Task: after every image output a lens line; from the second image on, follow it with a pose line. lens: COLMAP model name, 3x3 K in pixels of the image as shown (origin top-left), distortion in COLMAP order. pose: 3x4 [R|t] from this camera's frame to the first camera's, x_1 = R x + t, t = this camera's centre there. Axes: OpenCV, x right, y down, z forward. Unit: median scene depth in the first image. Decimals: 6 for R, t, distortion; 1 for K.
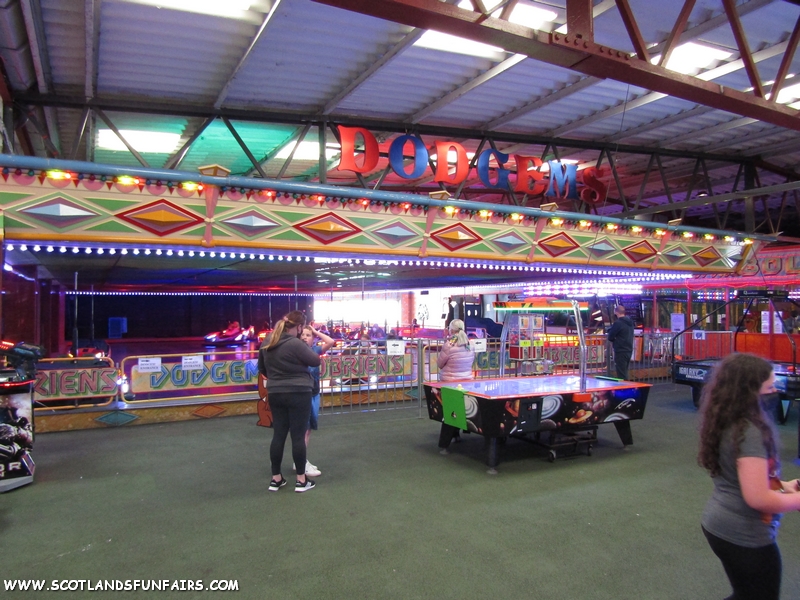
lens RADIAL K [[576.7, 0, 402.8], [0, 576.7, 300.3], [0, 0, 1]] dist [-0.006577, -0.010174]
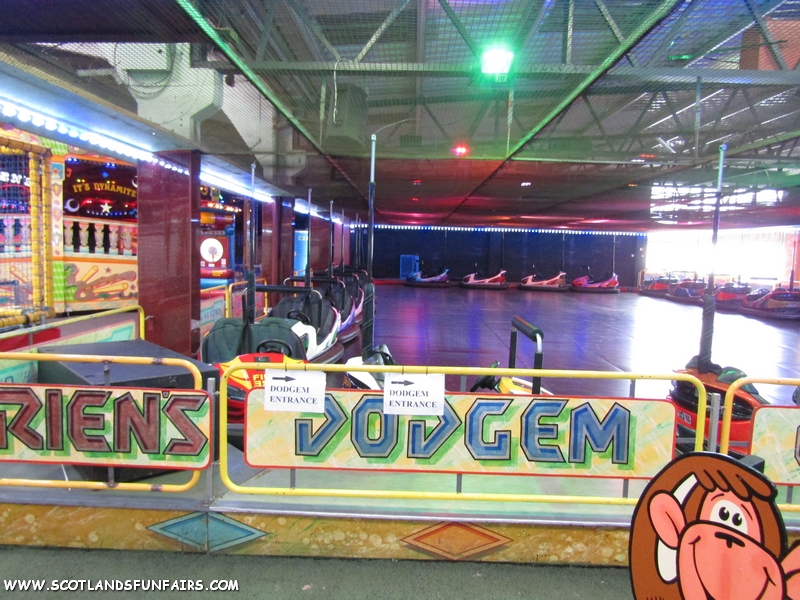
lens RADIAL K [[576.7, 0, 401.5], [0, 576.7, 296.9], [0, 0, 1]] dist [-0.006577, -0.010174]
pose [[0.875261, 0.070004, -0.478557, -0.225419], [-0.025296, 0.994741, 0.099248, 0.021317], [0.482988, -0.074762, 0.872429, 0.741639]]
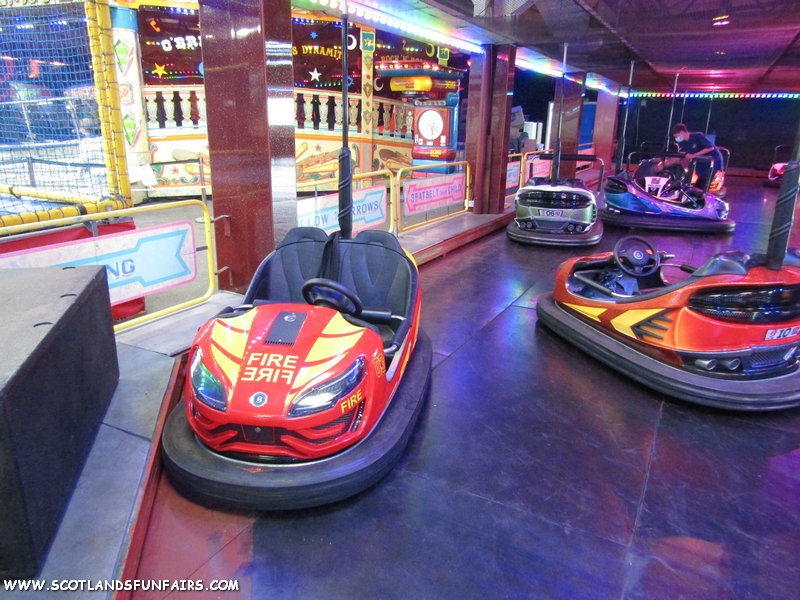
lens RADIAL K [[576.7, 0, 401.7], [0, 576.7, 298.4], [0, 0, 1]] dist [-0.006577, -0.010174]
pose [[0.558658, 0.260618, -0.787388, -0.260253], [-0.014164, 0.952208, 0.305122, 0.027060], [0.829277, -0.159306, 0.535650, 0.836611]]
